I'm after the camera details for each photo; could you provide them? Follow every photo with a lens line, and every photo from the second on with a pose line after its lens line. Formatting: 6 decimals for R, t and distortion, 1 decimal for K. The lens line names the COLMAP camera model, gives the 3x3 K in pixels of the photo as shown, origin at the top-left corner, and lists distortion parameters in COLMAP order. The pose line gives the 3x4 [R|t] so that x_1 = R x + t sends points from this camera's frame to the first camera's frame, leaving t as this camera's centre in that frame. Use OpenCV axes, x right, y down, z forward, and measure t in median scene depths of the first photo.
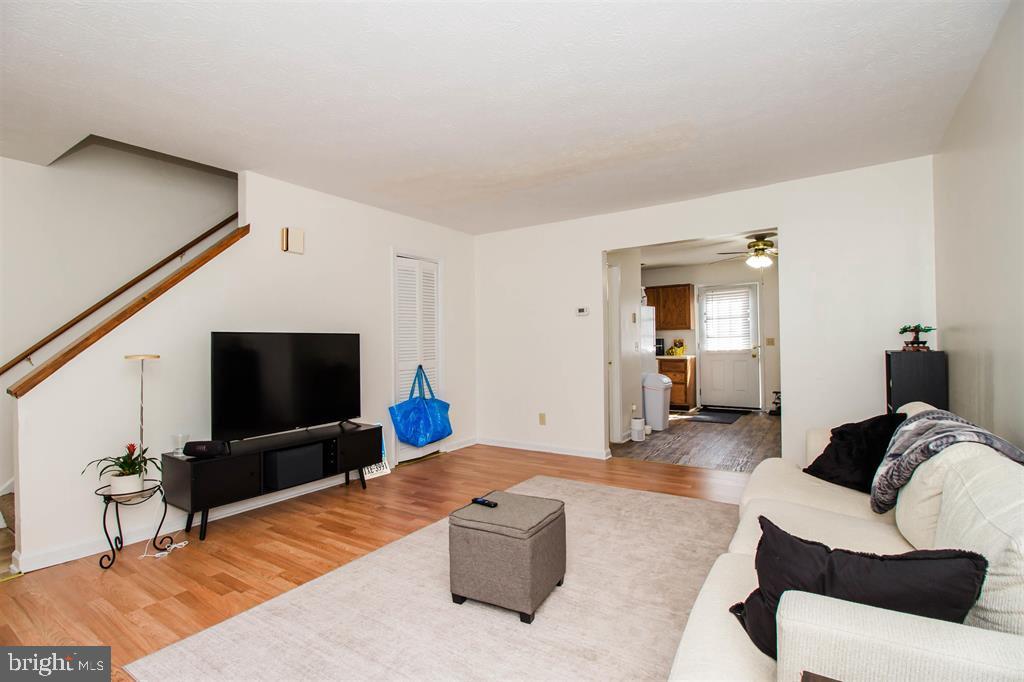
lens RADIAL K [[487.6, 0, 505.3], [0, 487.6, 333.9], [0, 0, 1]] dist [0.001797, -0.013251]
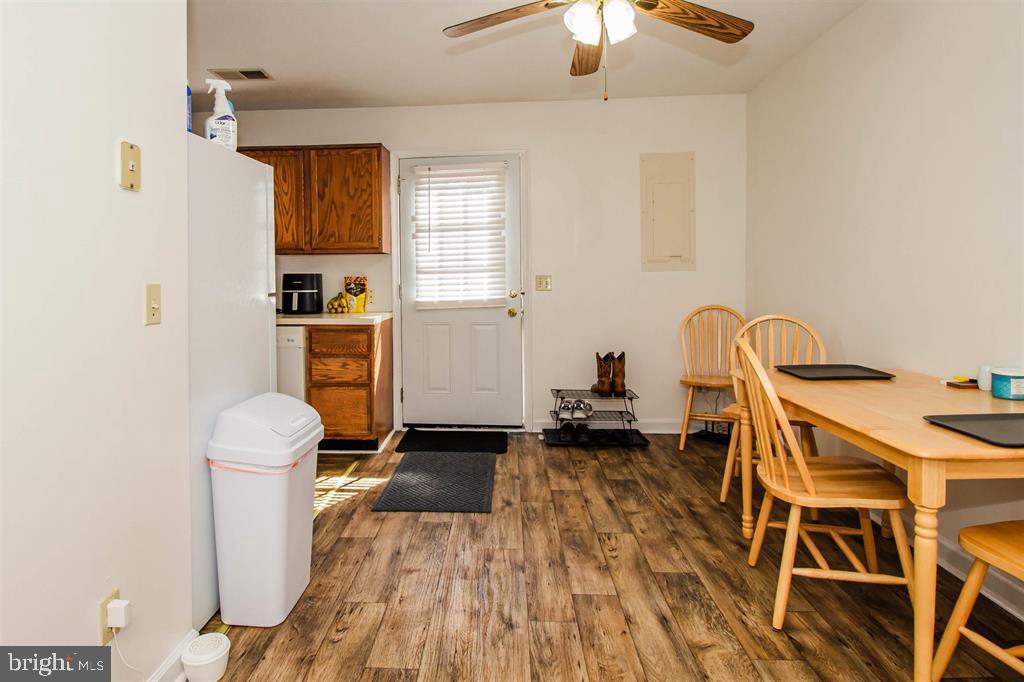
lens RADIAL K [[559.5, 0, 465.2], [0, 559.5, 287.4], [0, 0, 1]] dist [-0.001806, -0.010720]
pose [[0.868700, -0.003350, 0.495327, 0.483362], [-0.010973, 0.999602, 0.026004, 0.017101], [-0.495216, -0.028024, 0.868318, 1.296903]]
